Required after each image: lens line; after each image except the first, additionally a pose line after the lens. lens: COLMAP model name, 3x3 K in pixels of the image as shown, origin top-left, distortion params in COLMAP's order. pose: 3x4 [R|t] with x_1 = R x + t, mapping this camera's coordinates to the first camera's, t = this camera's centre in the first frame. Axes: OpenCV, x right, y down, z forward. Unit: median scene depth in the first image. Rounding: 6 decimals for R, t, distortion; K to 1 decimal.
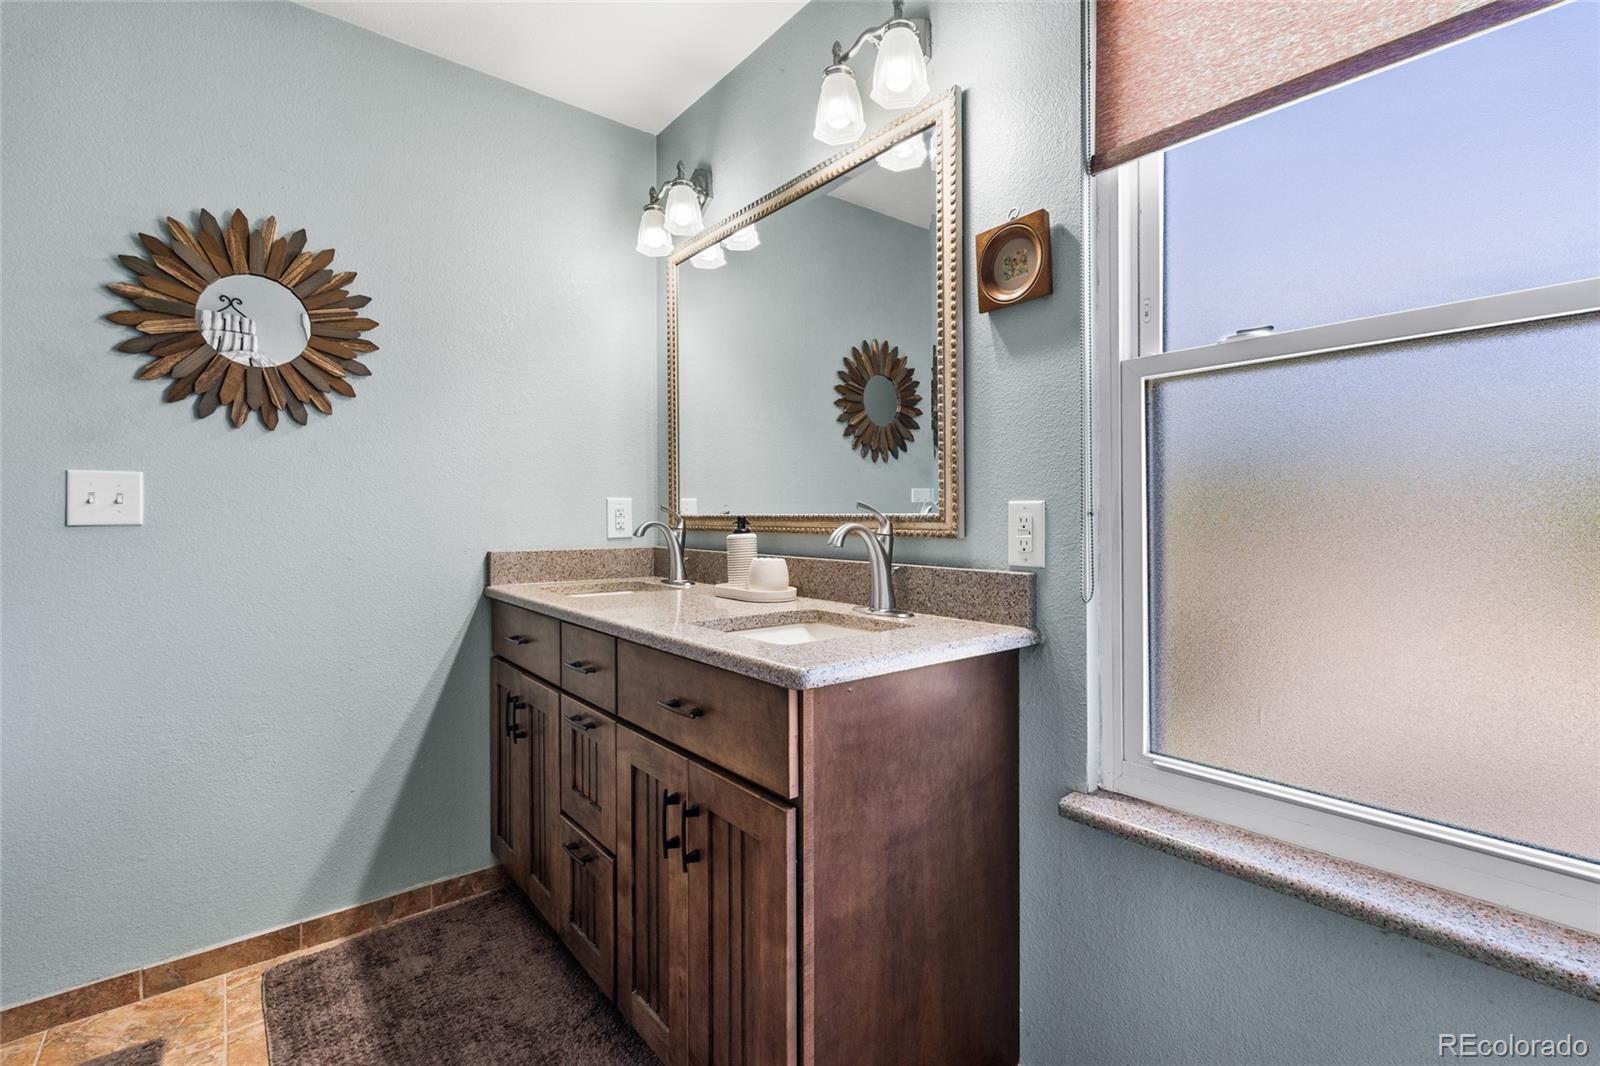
lens RADIAL K [[712.3, 0, 799.0], [0, 712.3, 531.6], [0, 0, 1]] dist [-0.002792, -0.000181]
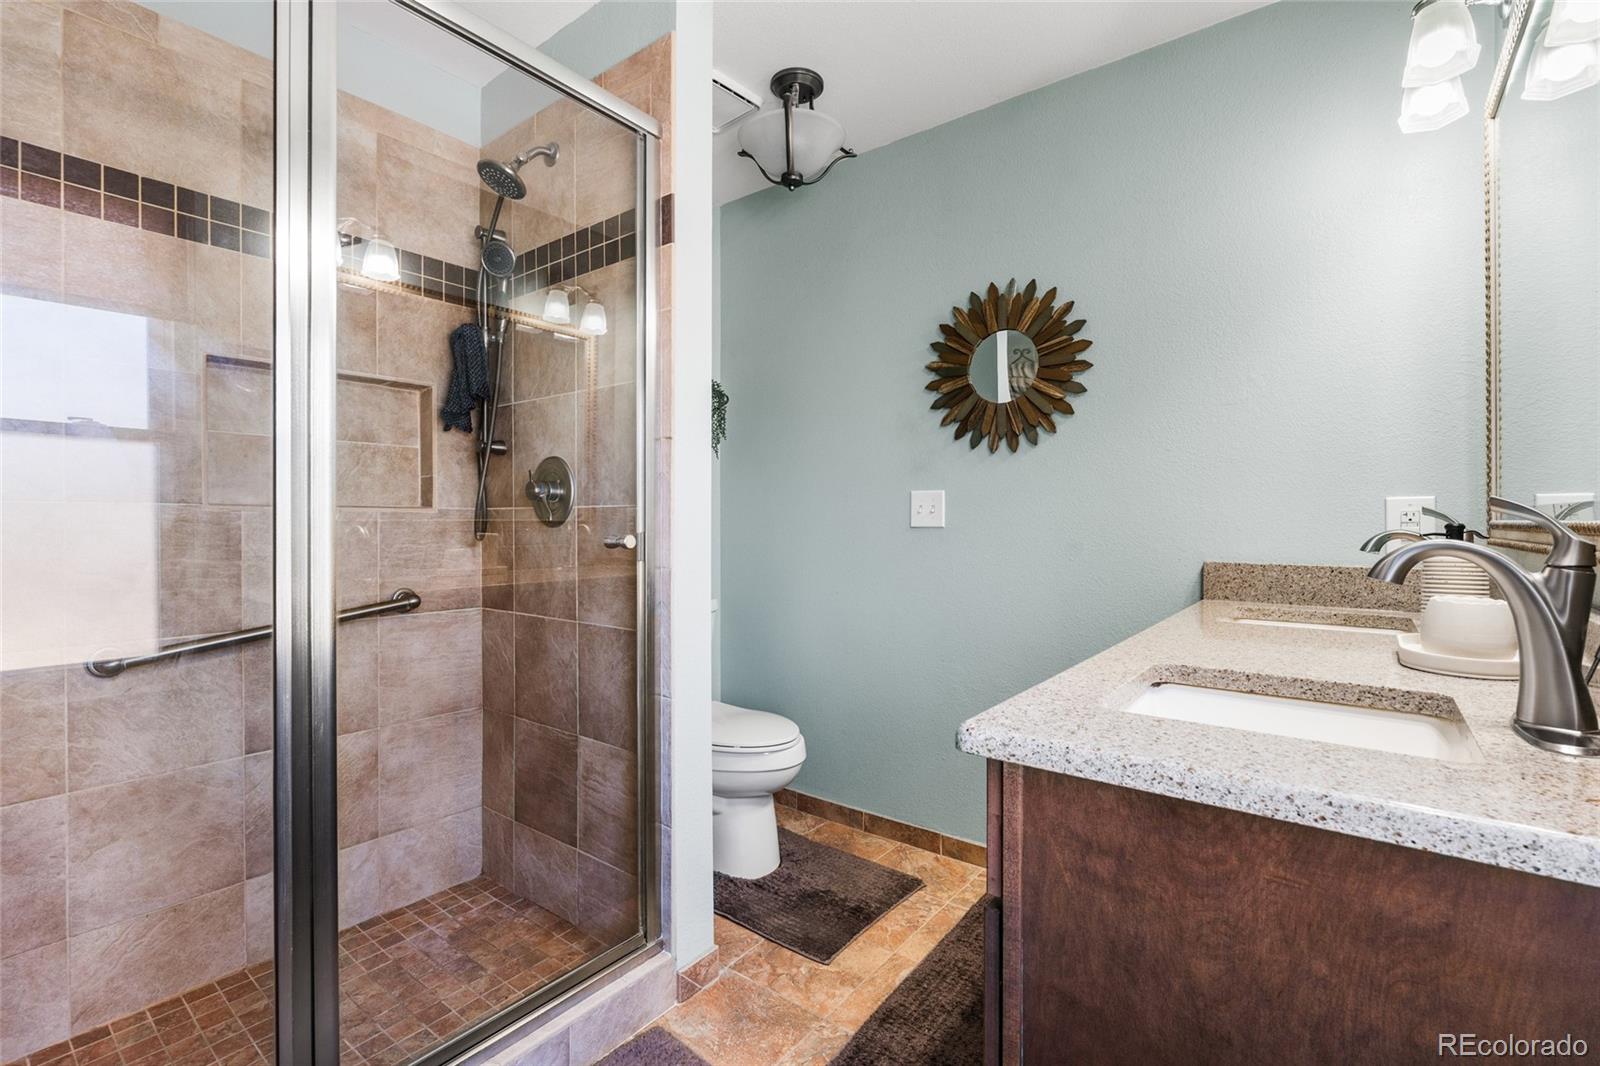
lens RADIAL K [[727.5, 0, 800.6], [0, 727.5, 538.5], [0, 0, 1]] dist [-0.000876, -0.000020]
pose [[0.236668, 0.028934, -0.971160, 0.424353], [-0.020748, 0.999479, 0.024722, -0.016008], [0.971369, 0.014298, 0.237145, 0.357716]]
